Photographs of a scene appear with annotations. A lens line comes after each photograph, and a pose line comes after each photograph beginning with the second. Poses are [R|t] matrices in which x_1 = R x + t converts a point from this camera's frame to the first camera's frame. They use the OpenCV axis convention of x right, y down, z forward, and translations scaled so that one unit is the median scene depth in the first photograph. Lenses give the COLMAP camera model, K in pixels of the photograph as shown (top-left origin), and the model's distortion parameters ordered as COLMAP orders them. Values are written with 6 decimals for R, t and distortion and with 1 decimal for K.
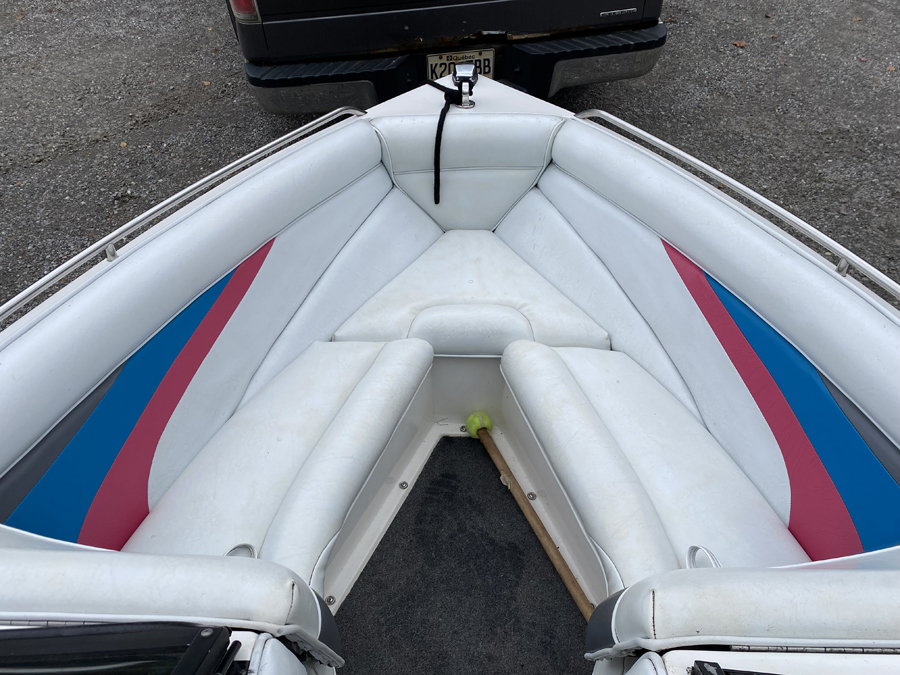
lens RADIAL K [[678.3, 0, 450.0], [0, 678.3, 337.5], [0, 0, 1]] dist [0.032107, -0.000280]
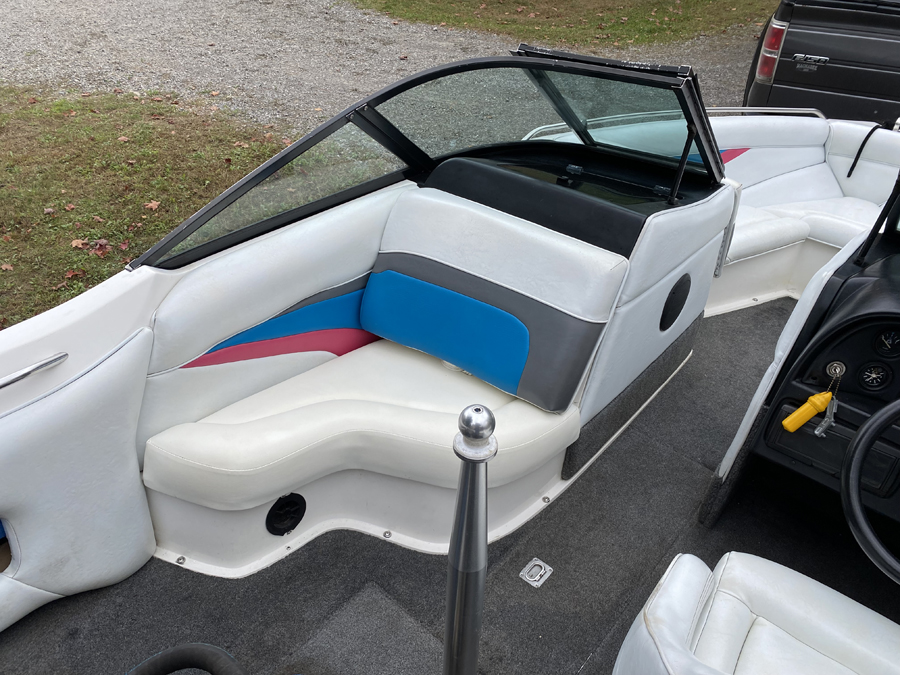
lens RADIAL K [[678.3, 0, 450.0], [0, 678.3, 337.5], [0, 0, 1]] dist [0.032107, -0.000280]
pose [[0.785909, 0.391080, -0.478961, 0.167412], [-0.464330, 0.884783, -0.039460, 0.641555], [0.408344, 0.253407, 0.876949, -0.721032]]
